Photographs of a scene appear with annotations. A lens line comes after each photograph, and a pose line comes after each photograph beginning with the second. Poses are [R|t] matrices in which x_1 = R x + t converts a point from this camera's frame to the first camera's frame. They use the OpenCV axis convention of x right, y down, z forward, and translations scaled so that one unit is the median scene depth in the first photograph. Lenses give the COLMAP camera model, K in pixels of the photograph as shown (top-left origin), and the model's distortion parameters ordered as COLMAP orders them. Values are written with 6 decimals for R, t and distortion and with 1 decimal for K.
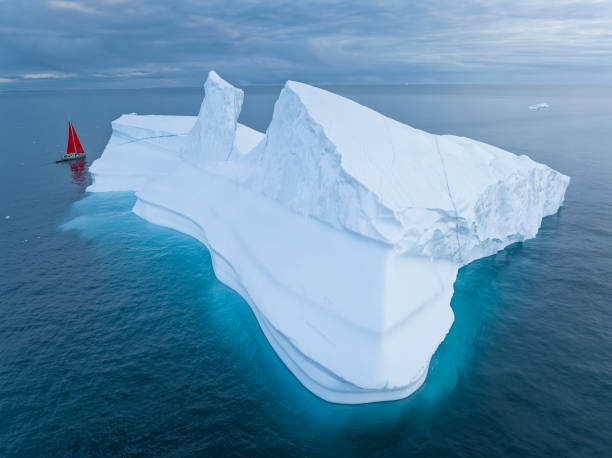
lens RADIAL K [[439.1, 0, 306.0], [0, 439.1, 229.0], [0, 0, 1]] dist [-0.025950, -0.002404]
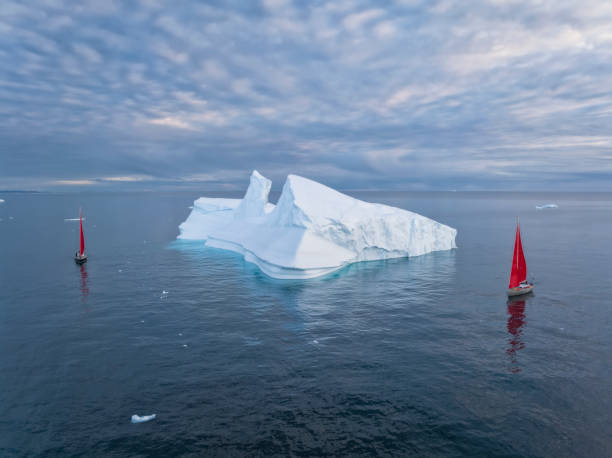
lens RADIAL K [[439.1, 0, 306.0], [0, 439.1, 229.0], [0, 0, 1]] dist [-0.025950, -0.002404]
pose [[0.992879, 0.021970, -0.117086, 0.218848], [-0.048260, 0.972765, -0.226714, 0.282238], [0.108917, 0.230750, 0.966898, -0.691305]]
